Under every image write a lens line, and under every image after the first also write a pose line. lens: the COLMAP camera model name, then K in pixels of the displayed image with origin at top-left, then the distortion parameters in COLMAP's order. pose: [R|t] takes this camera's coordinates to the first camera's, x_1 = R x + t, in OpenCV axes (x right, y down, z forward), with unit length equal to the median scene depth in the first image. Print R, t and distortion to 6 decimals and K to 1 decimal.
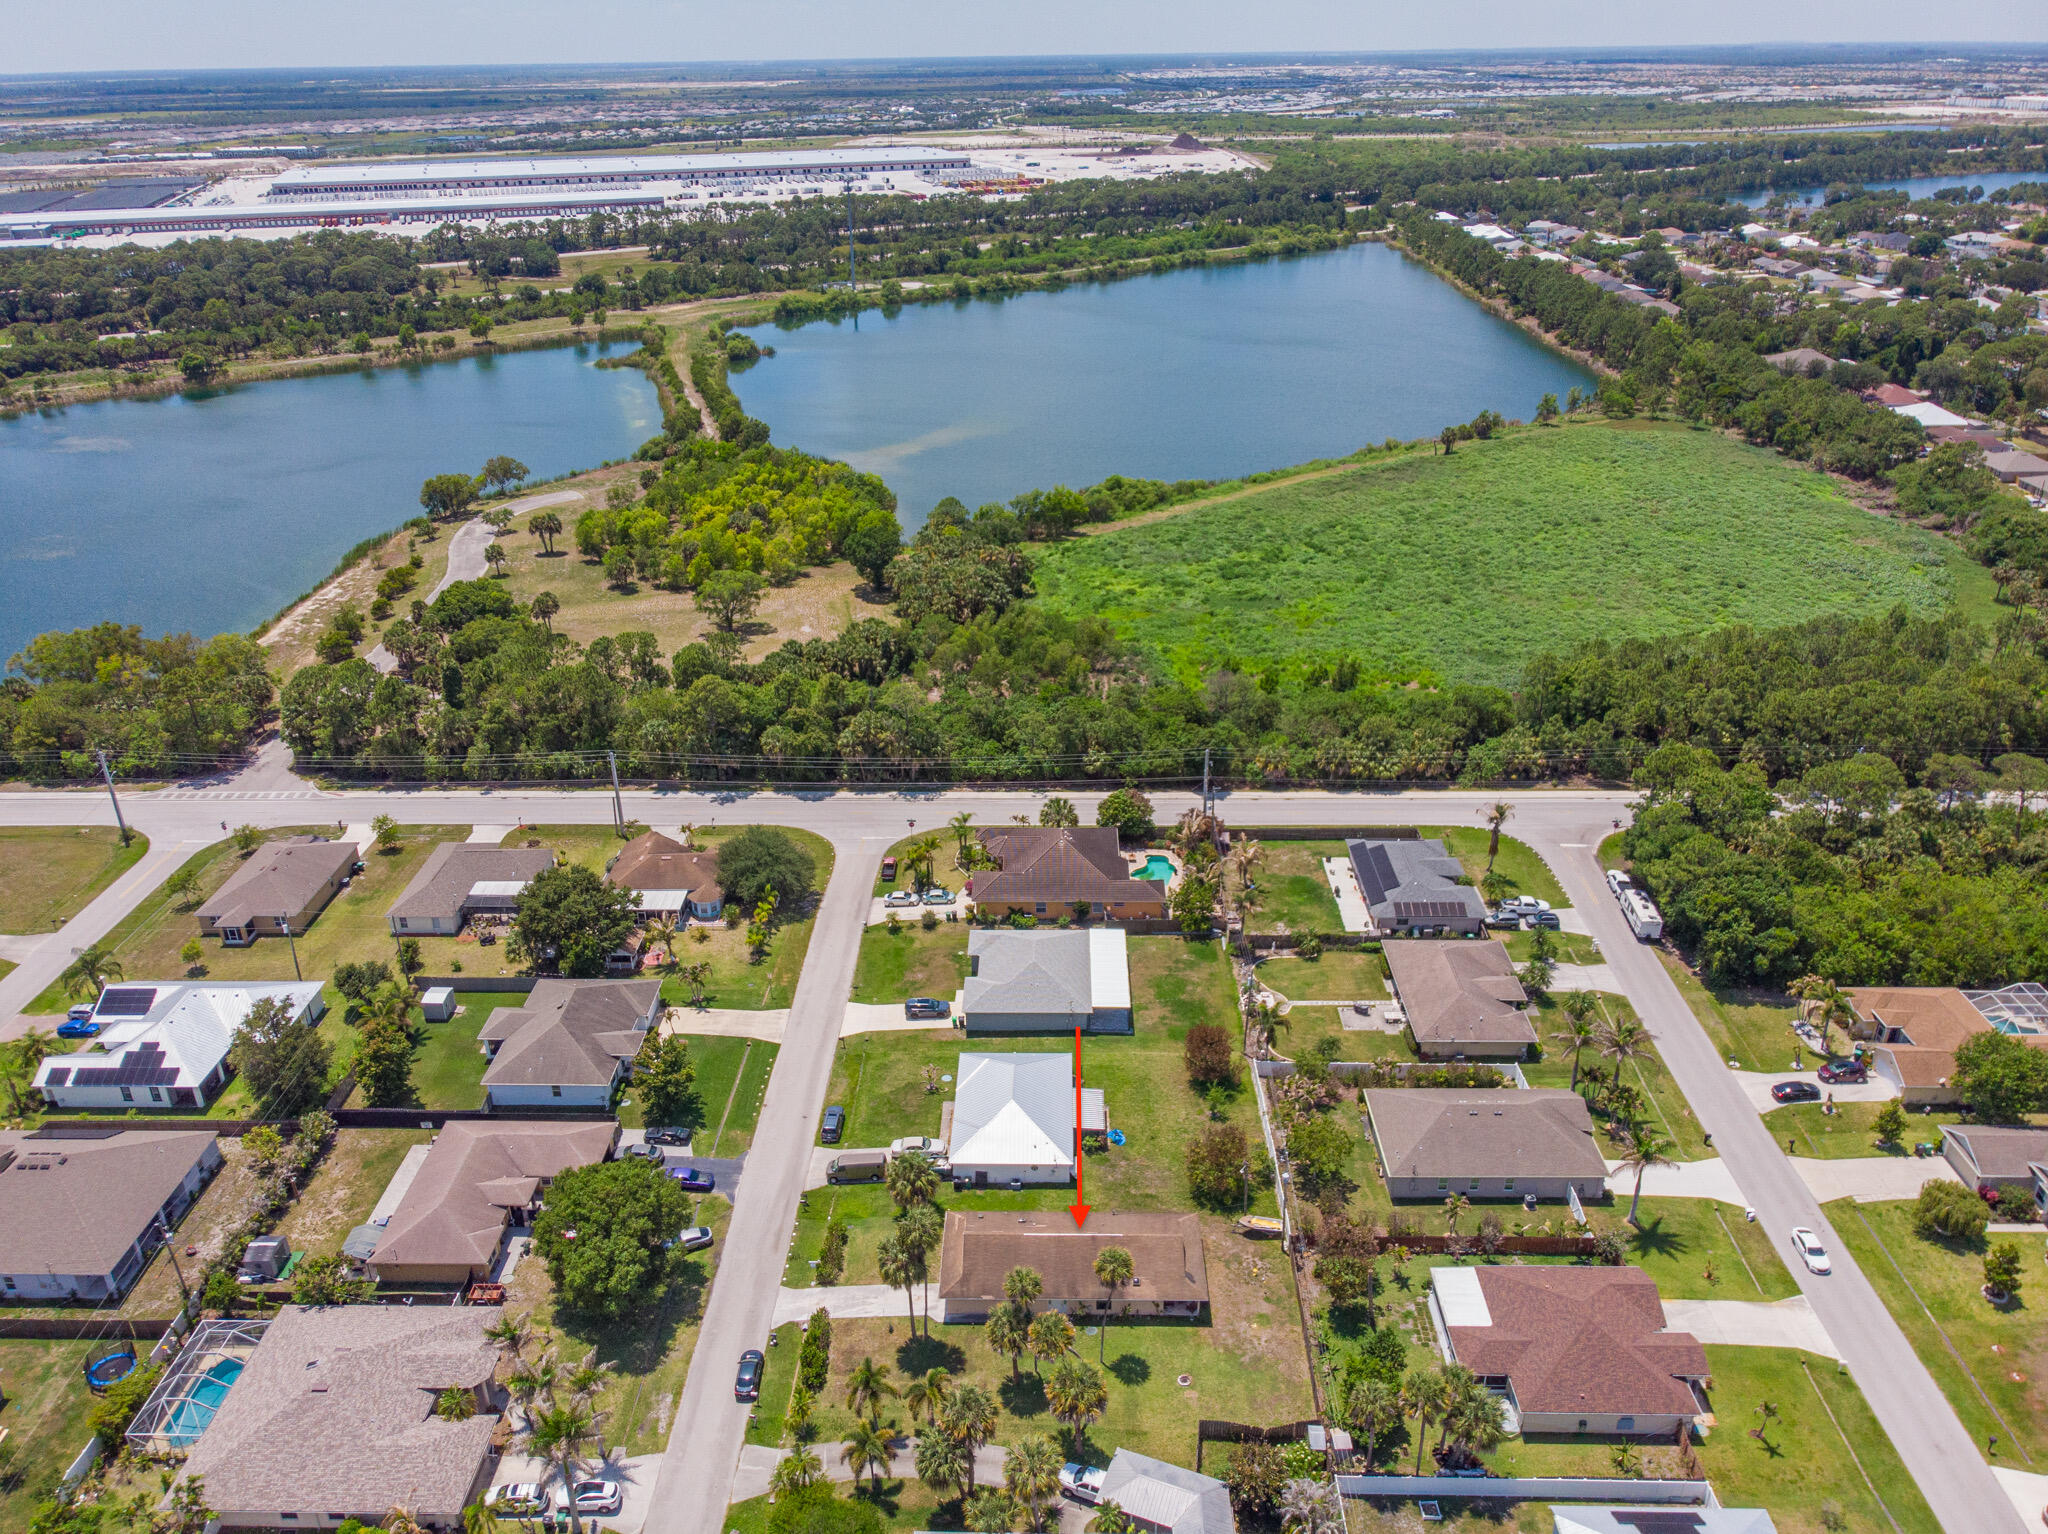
lens RADIAL K [[1509.2, 0, 1019.4], [0, 1509.2, 773.3], [0, 0, 1]] dist [-0.009741, 0.018008]
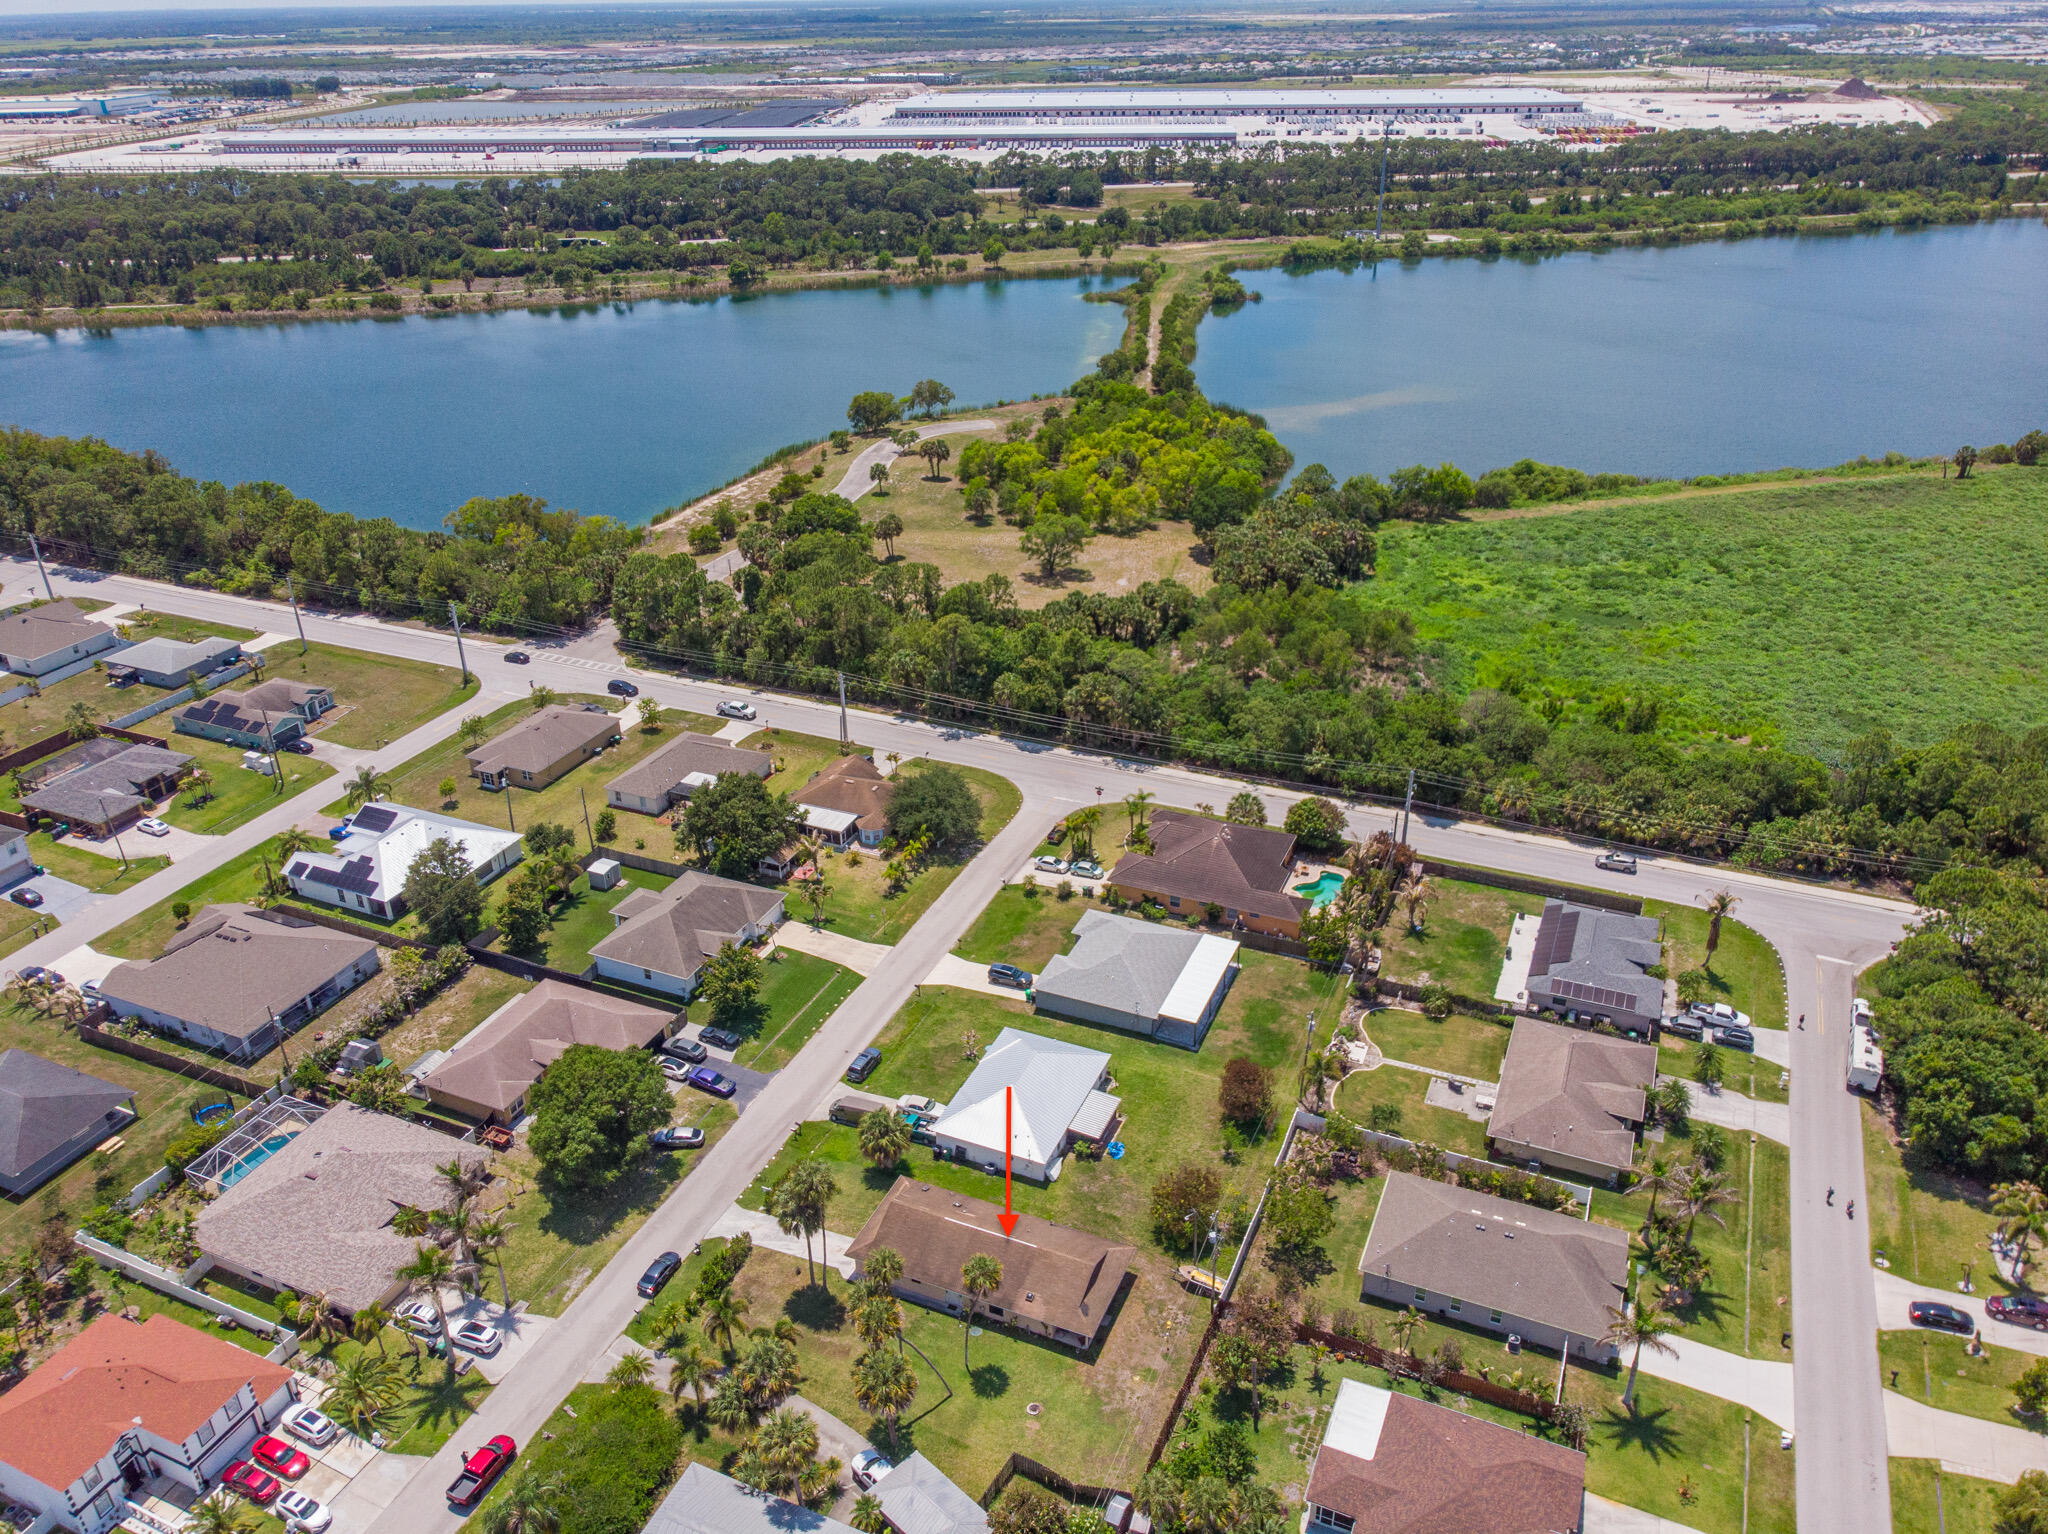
lens RADIAL K [[1509.2, 0, 1019.4], [0, 1509.2, 773.3], [0, 0, 1]] dist [-0.009741, 0.018008]
pose [[0.925246, 0.177376, -0.335347, 0.208014], [-0.164961, 0.984129, 0.065398, -0.034374], [0.341625, -0.005190, 0.939822, 0.055939]]
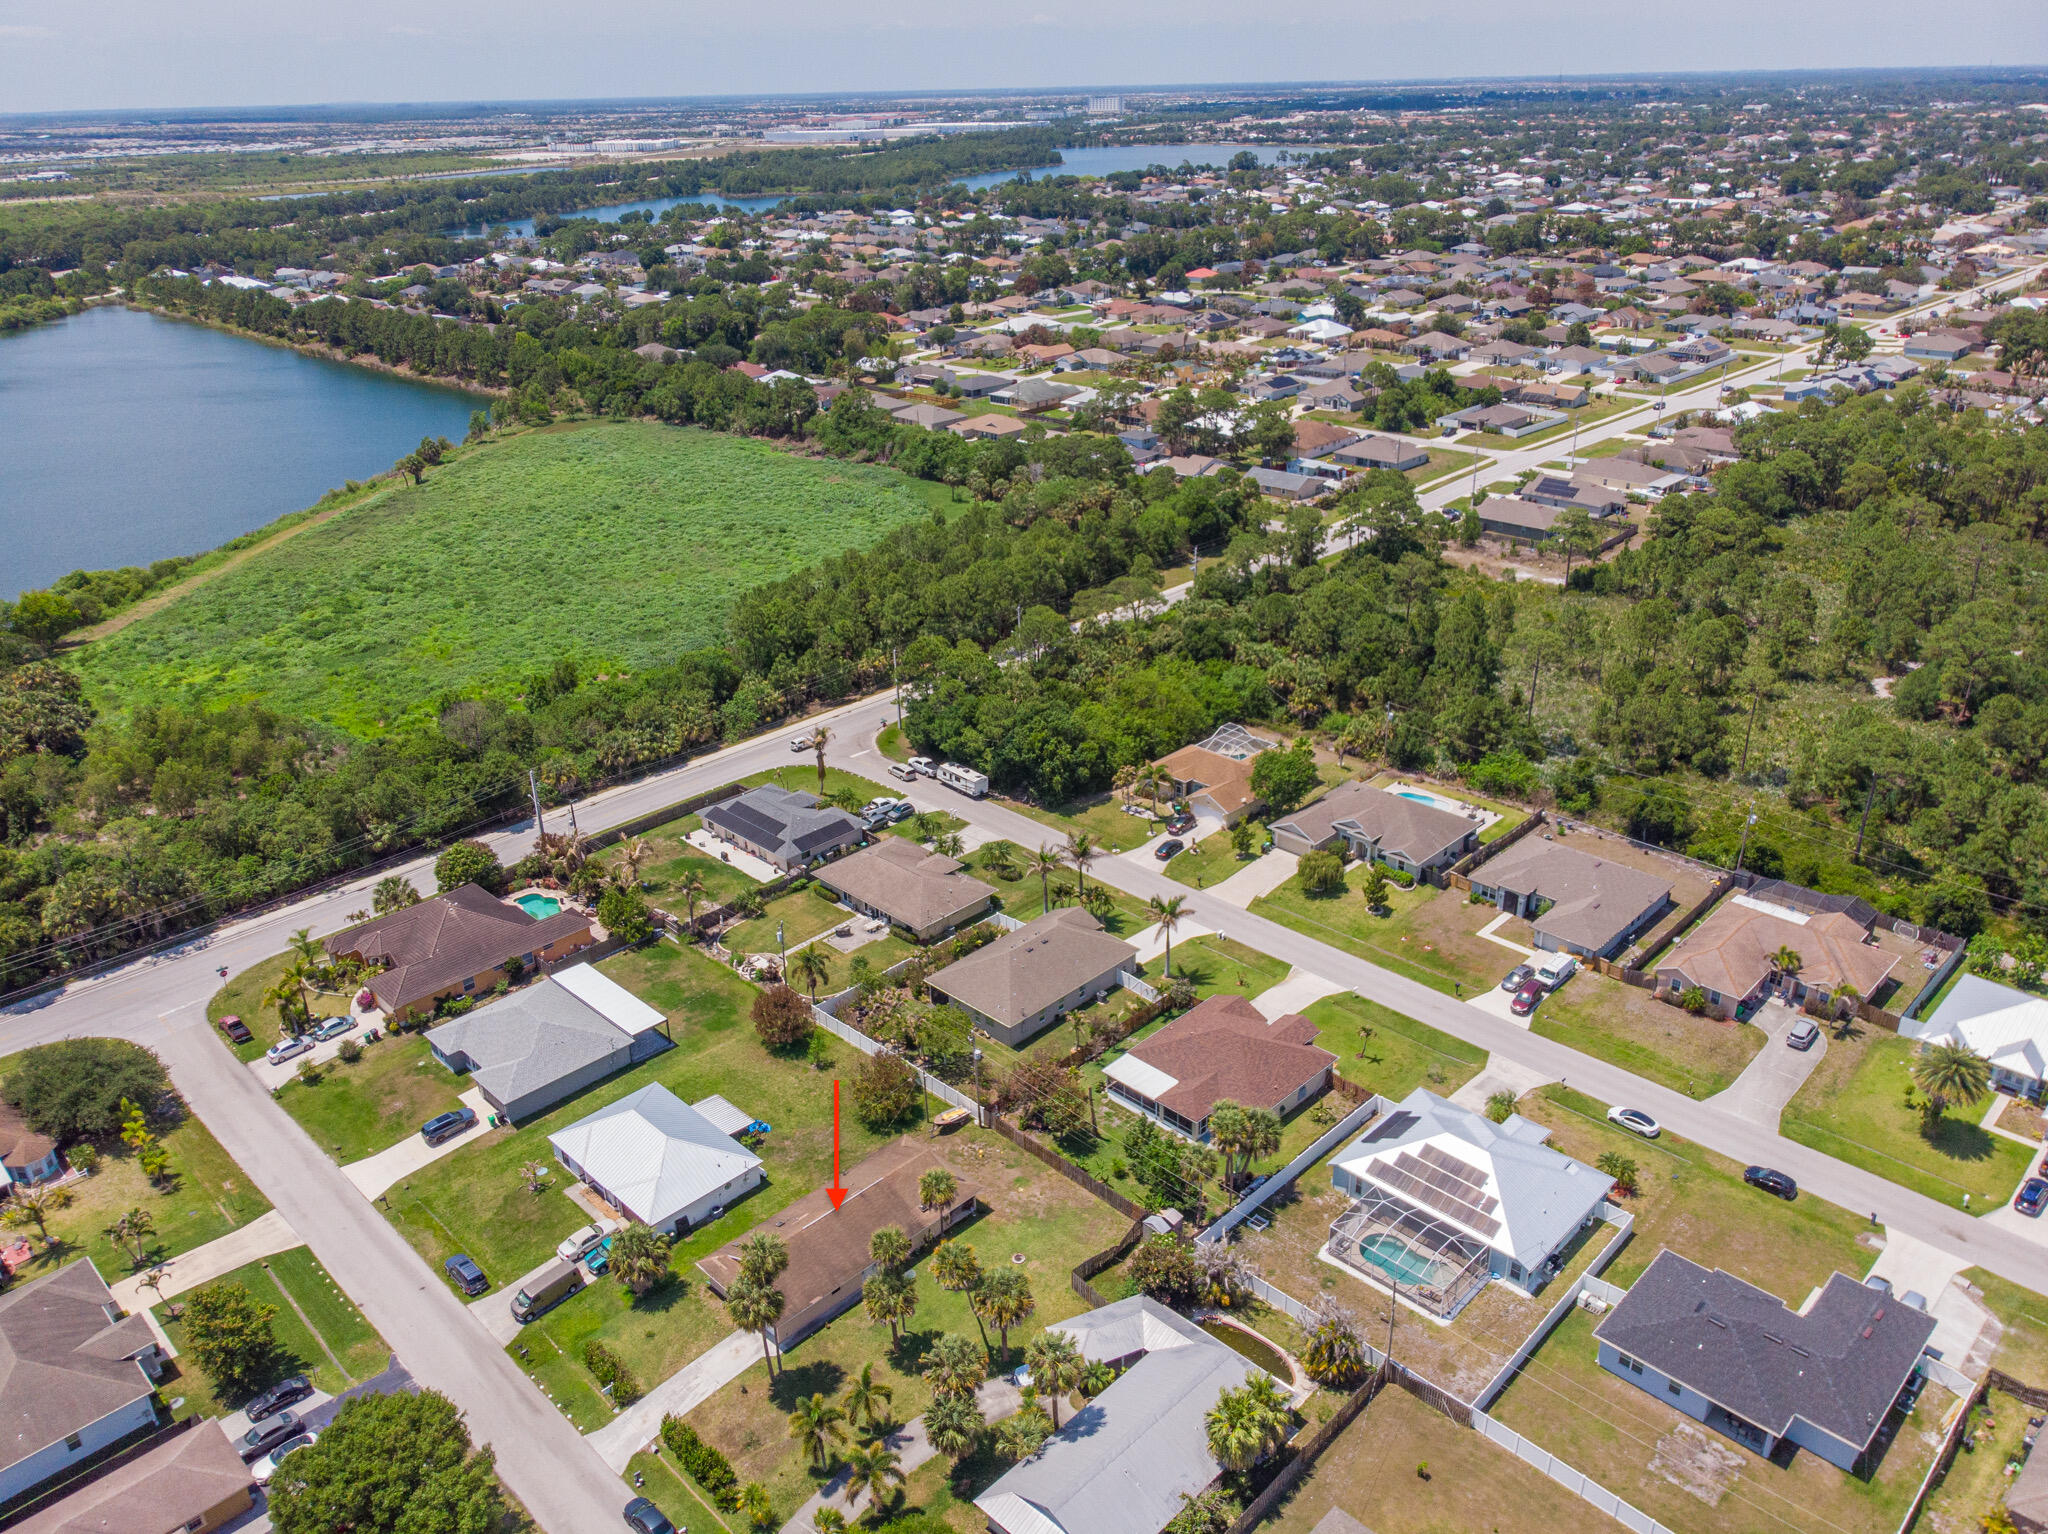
lens RADIAL K [[1511.6, 0, 1024.0], [0, 1511.6, 767.0], [0, 0, 1]] dist [-0.002696, 0.000153]
pose [[0.685125, -0.302005, 0.662870, -0.280764], [0.326356, 0.940824, 0.091329, -0.004432], [-0.651226, 0.153760, 0.743144, 0.103703]]
